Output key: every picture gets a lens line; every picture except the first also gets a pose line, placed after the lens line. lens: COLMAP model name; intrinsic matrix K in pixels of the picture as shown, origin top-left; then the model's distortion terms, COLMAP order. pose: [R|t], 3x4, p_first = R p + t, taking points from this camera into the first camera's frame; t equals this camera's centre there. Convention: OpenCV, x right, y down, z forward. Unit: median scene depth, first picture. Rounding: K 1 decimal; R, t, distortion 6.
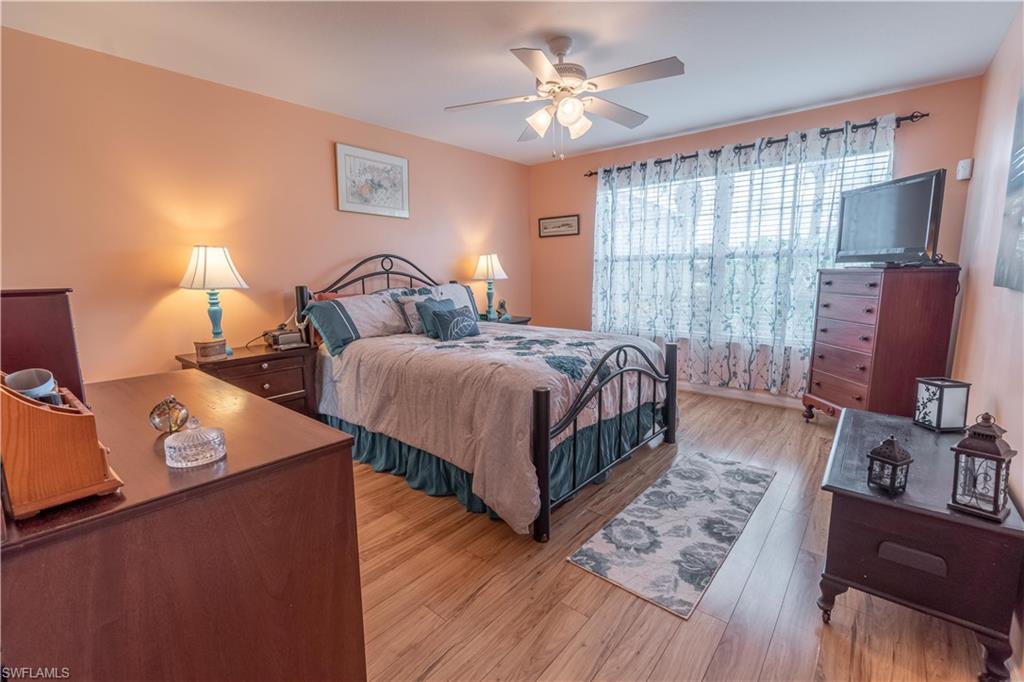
lens RADIAL K [[446.3, 0, 507.4], [0, 446.3, 337.8], [0, 0, 1]] dist [-0.000558, 0.000093]
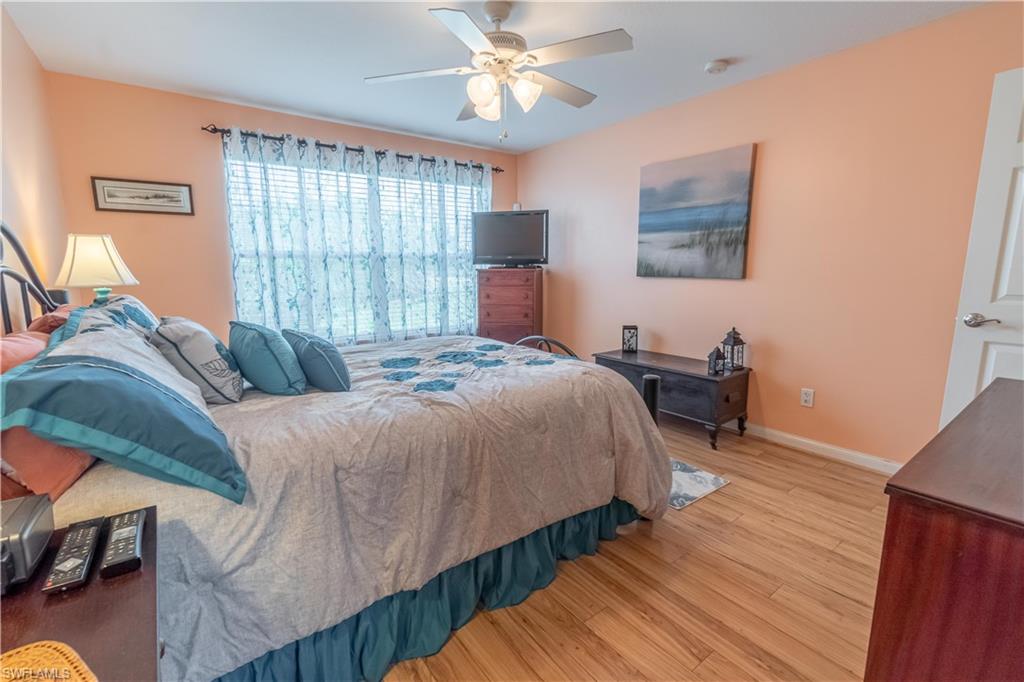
lens RADIAL K [[446.3, 0, 507.4], [0, 446.3, 337.8], [0, 0, 1]] dist [-0.000558, 0.000093]
pose [[0.230206, -0.143544, 0.962497, -0.557539], [0.144347, 0.983157, 0.112101, -0.083720], [-0.962377, 0.113127, 0.247049, 0.574462]]
